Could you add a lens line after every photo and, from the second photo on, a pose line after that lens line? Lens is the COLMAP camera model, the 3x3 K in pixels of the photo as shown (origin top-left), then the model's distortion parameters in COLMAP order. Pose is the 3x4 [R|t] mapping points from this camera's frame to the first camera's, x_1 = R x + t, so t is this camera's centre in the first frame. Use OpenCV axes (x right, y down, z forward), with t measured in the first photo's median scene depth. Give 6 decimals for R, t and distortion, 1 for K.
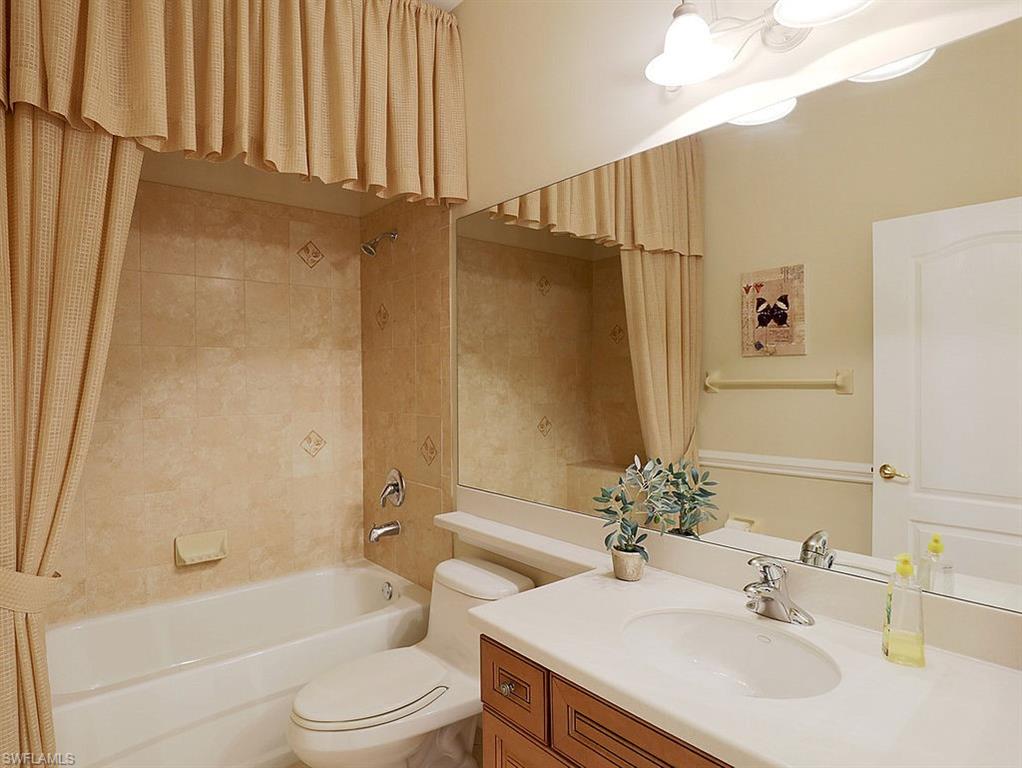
lens RADIAL K [[588.0, 0, 508.7], [0, 588.0, 387.6], [0, 0, 1]] dist [-0.022652, 0.001409]
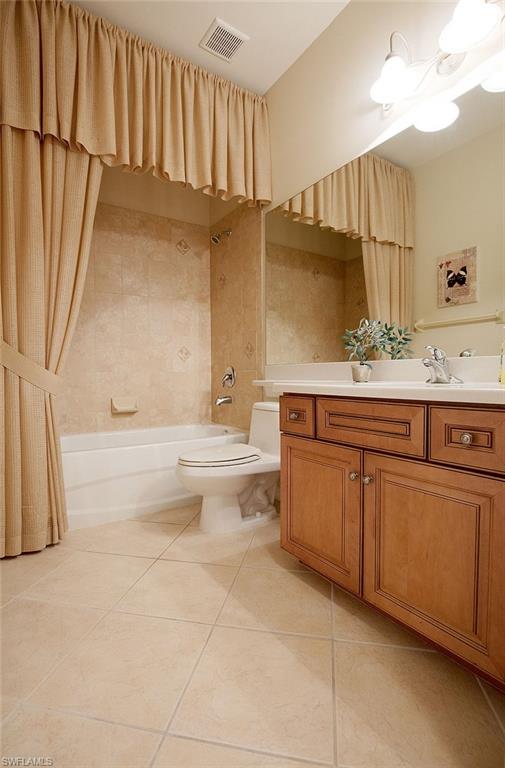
lens RADIAL K [[367.7, 0, 255.8], [0, 367.7, 384.7], [0, 0, 1]] dist [-0.022621, -0.001351]
pose [[0.994481, 0.004749, -0.104810, -0.000106], [-0.002880, 0.999834, 0.017974, 0.194489], [0.104878, -0.017573, 0.994330, -0.099431]]
